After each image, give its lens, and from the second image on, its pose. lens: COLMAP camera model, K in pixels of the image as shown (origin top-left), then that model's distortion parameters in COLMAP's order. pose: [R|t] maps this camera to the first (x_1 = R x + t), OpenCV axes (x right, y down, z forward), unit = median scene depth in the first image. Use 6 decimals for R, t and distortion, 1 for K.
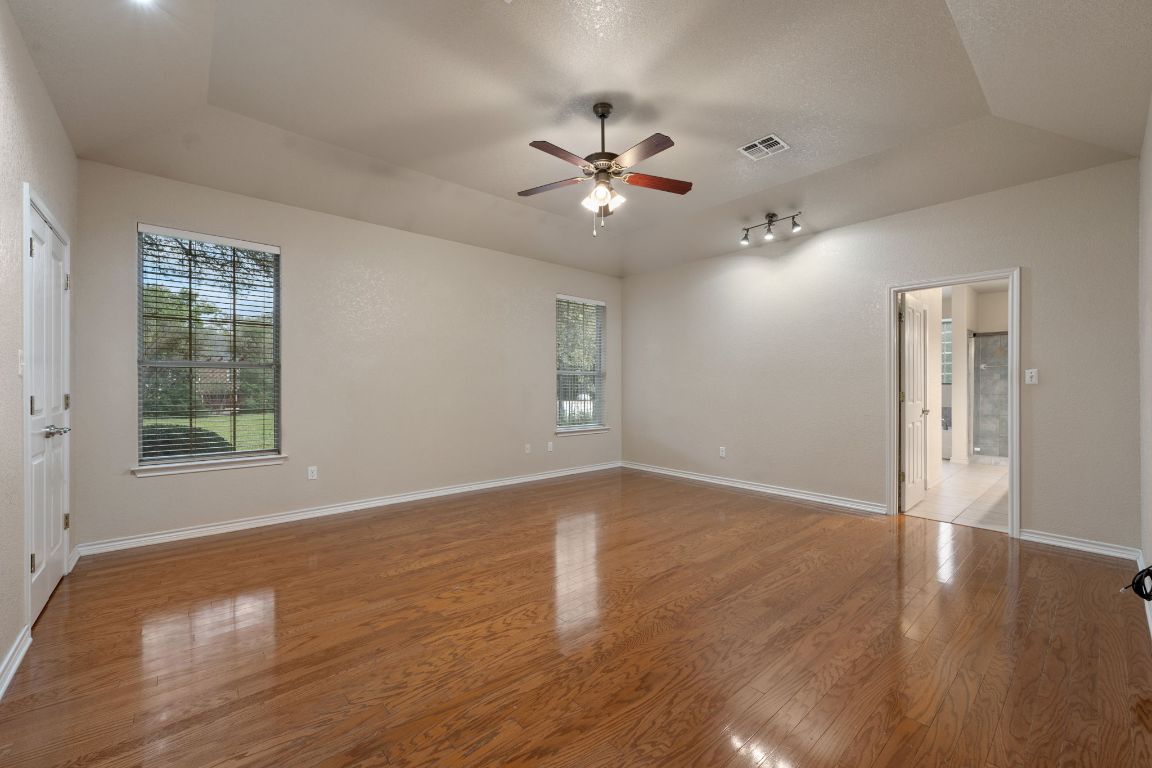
lens RADIAL K [[453.5, 0, 575.1], [0, 453.5, 381.9], [0, 0, 1]] dist [-0.002145, -0.000423]
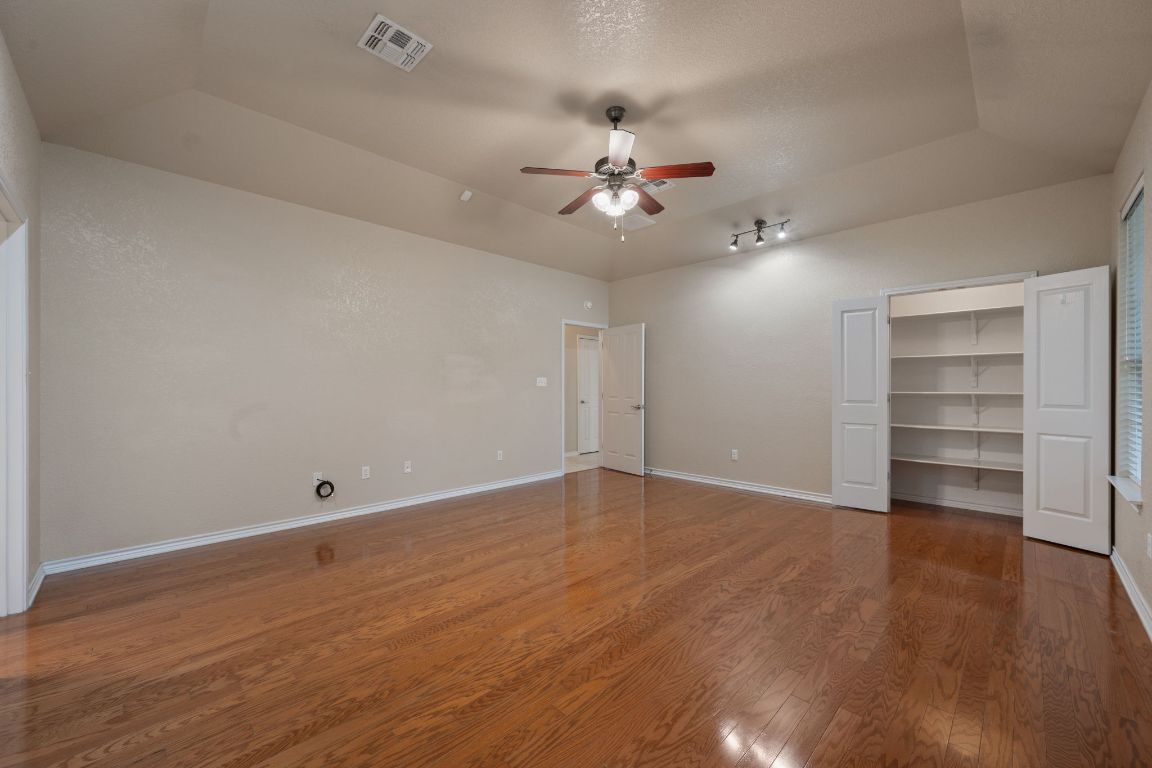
lens RADIAL K [[453.5, 0, 575.1], [0, 453.5, 381.9], [0, 0, 1]] dist [-0.002145, -0.000423]
pose [[-0.997701, -0.003507, -0.067676, 0.216758], [-0.002279, 0.999832, -0.018210, 0.013905], [0.067728, -0.018014, -0.997541, 1.986826]]
